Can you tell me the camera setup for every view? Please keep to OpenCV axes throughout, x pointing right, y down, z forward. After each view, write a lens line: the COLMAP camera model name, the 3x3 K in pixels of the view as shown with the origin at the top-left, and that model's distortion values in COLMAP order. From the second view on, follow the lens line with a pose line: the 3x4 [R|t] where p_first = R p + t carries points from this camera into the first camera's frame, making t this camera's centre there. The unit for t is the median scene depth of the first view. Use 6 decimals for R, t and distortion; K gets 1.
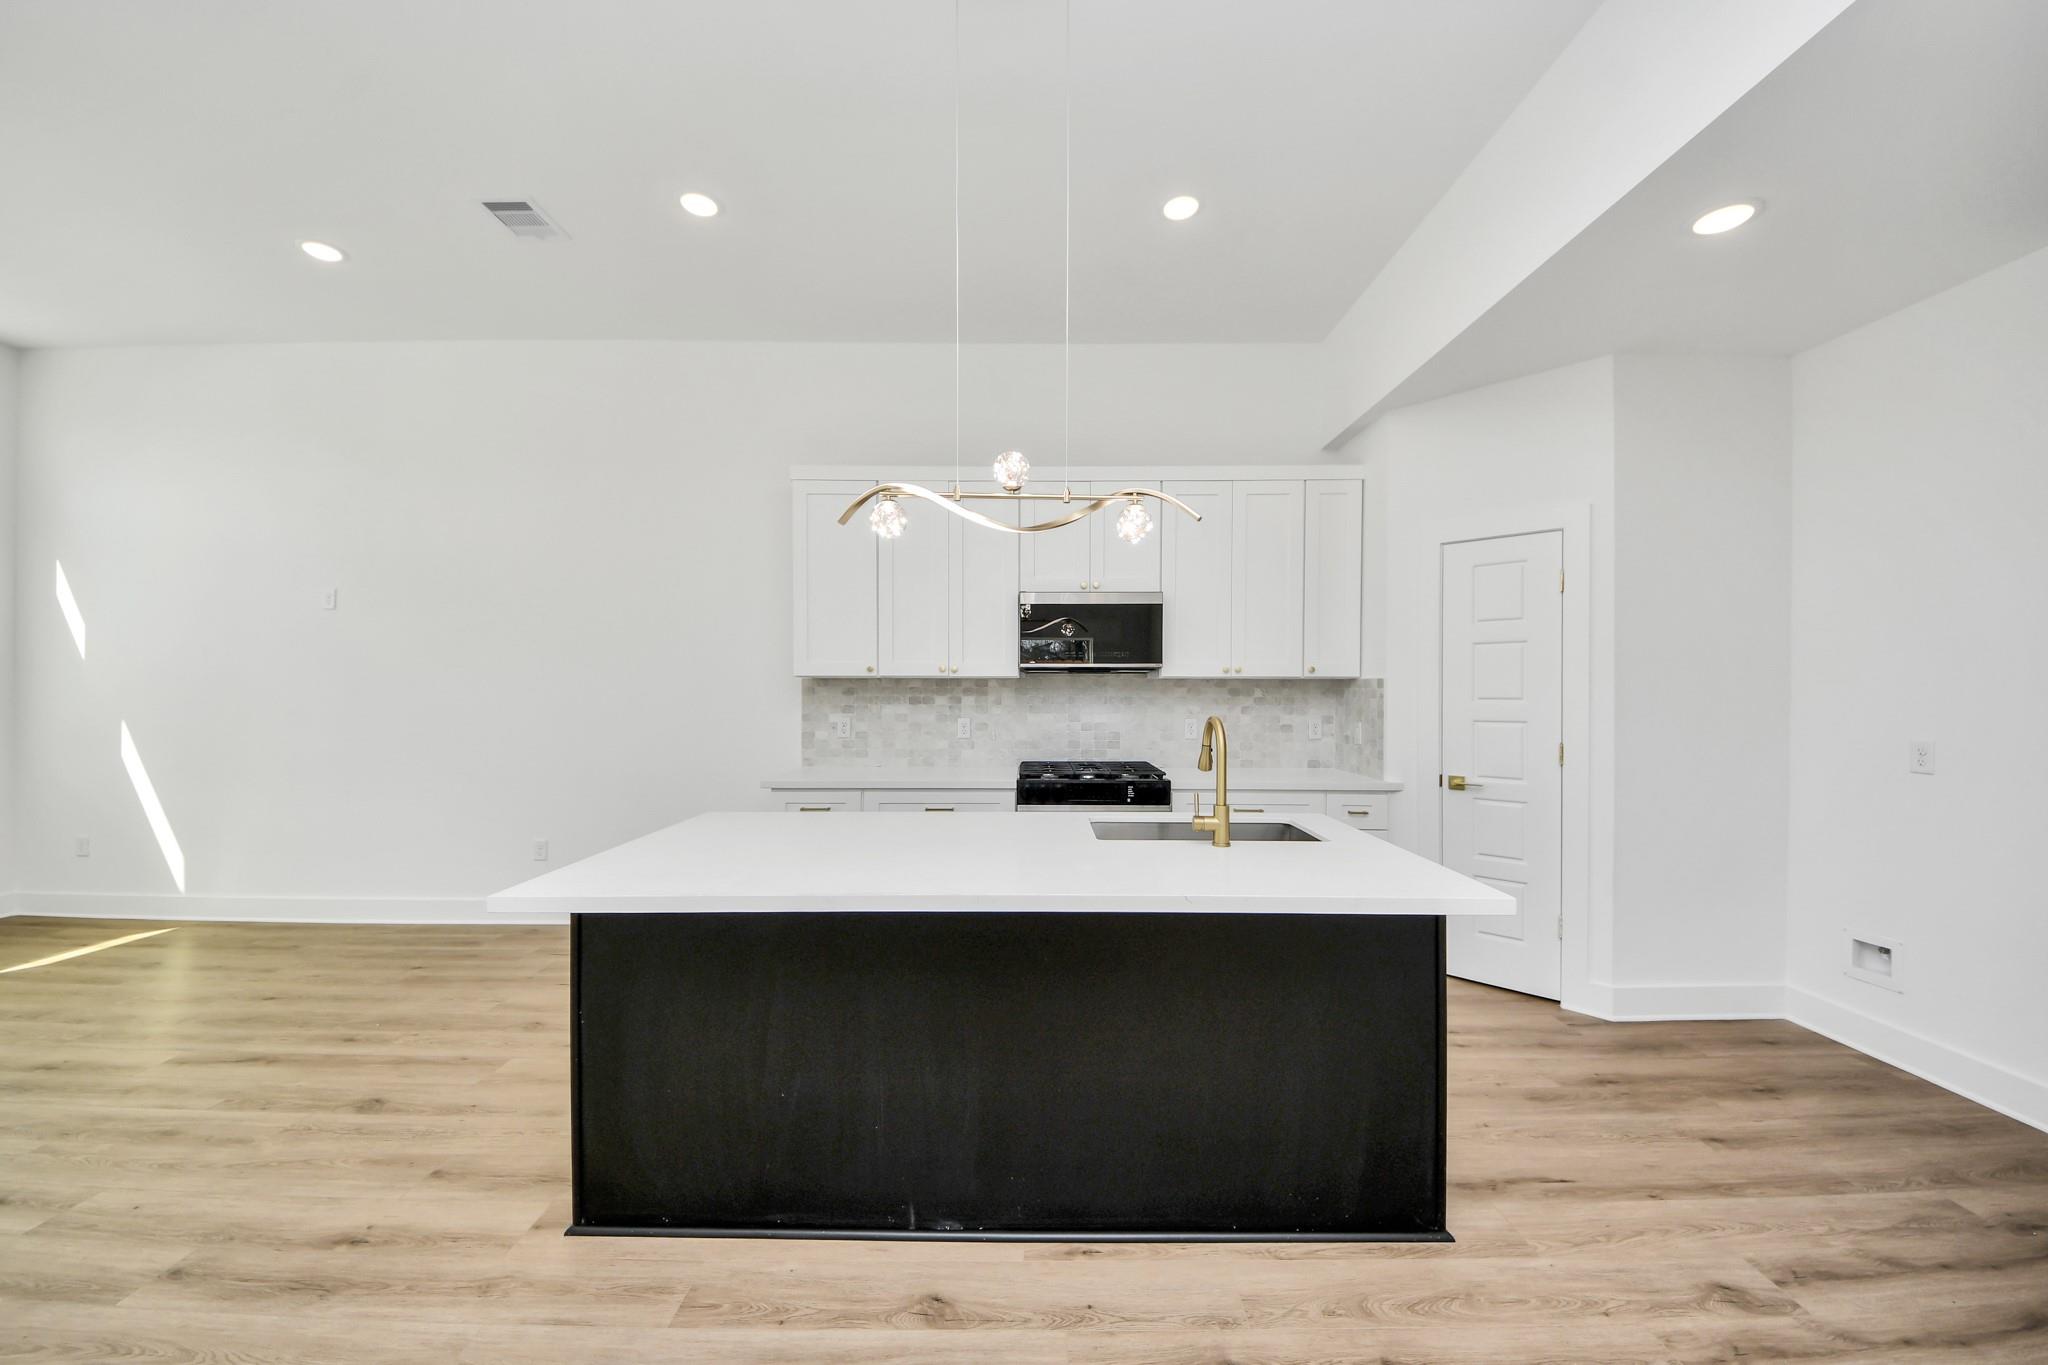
lens RADIAL K [[694.4, 0, 1057.8], [0, 694.4, 696.7], [0, 0, 1]] dist [-0.007962, -0.001629]
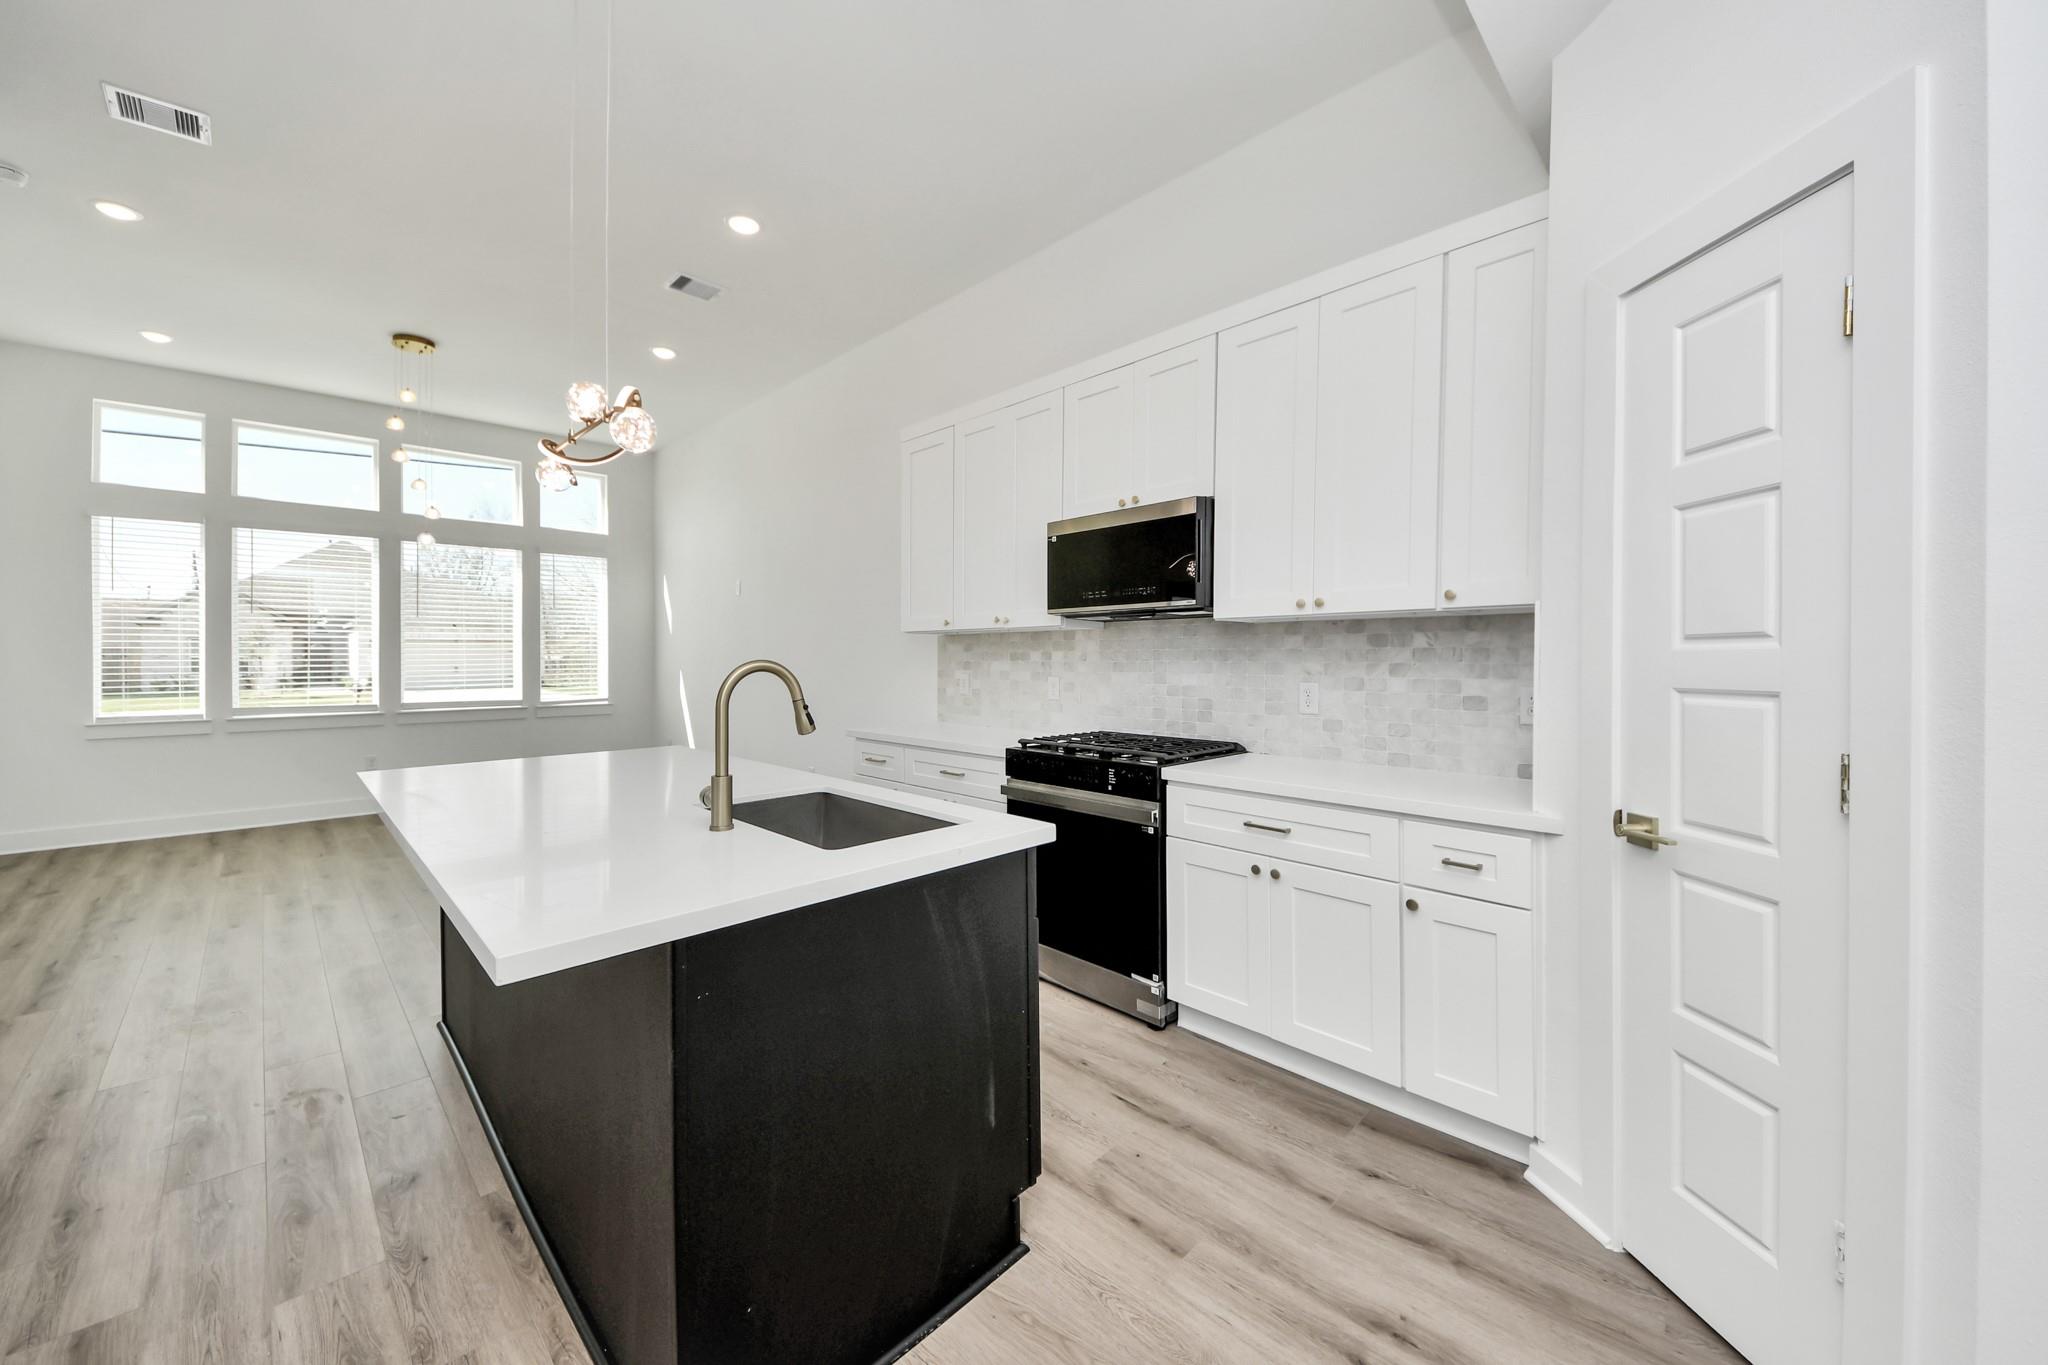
lens RADIAL K [[763.7, 0, 1042.2], [0, 763.7, 656.2], [0, 0, 1]] dist [-0.019555, -0.001807]
pose [[0.709336, -0.005227, -0.704851, 0.521059], [-0.002955, 0.999942, -0.010389, 0.015680], [0.704864, 0.009452, 0.709279, 0.319177]]
